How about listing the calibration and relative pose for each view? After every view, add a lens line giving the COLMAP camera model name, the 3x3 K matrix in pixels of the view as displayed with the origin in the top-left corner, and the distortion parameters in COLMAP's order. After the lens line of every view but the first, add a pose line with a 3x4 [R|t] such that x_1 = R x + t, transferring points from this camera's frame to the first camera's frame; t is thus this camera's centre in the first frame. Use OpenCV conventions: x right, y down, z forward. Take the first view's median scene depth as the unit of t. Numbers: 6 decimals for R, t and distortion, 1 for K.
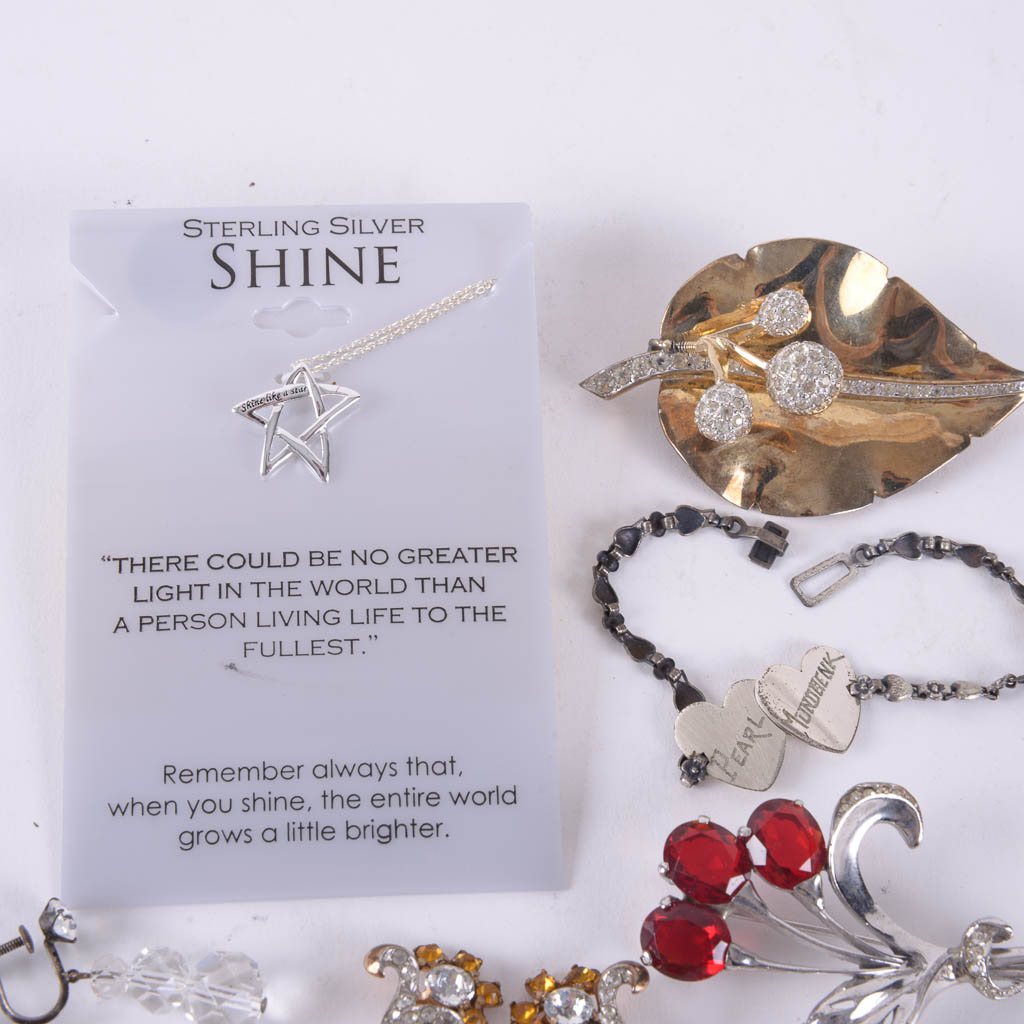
lens RADIAL K [[2208.2, 0, 512.0], [0, 2208.2, 512.0], [0, 0, 1]] dist [-0.000924, -0.116219]
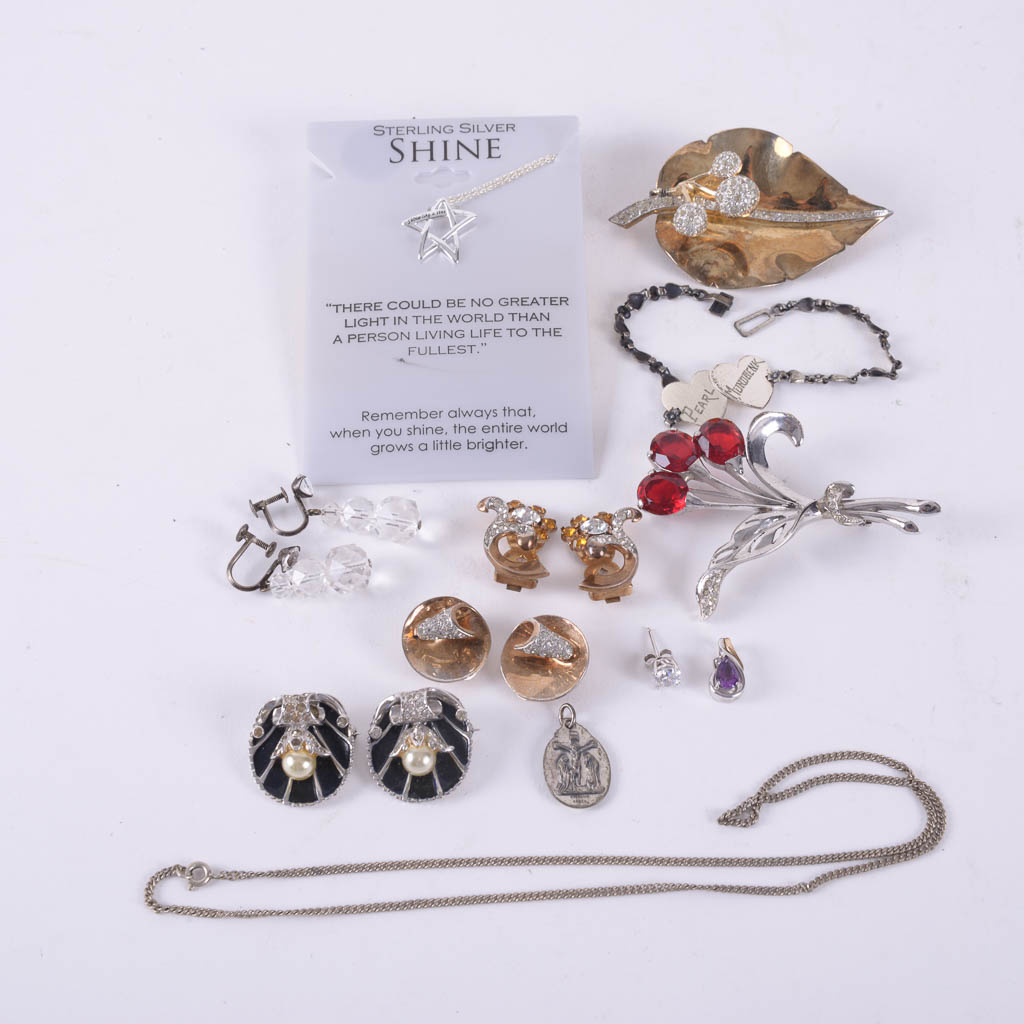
lens RADIAL K [[2208.2, 0, 512.0], [0, 2208.2, 512.0], [0, 0, 1]] dist [-0.000924, -0.116219]
pose [[0.997890, -0.009682, -0.064203, 0.066879], [0.000960, 0.990912, -0.134510, 0.411700], [0.064922, 0.134164, 0.988830, -0.666201]]
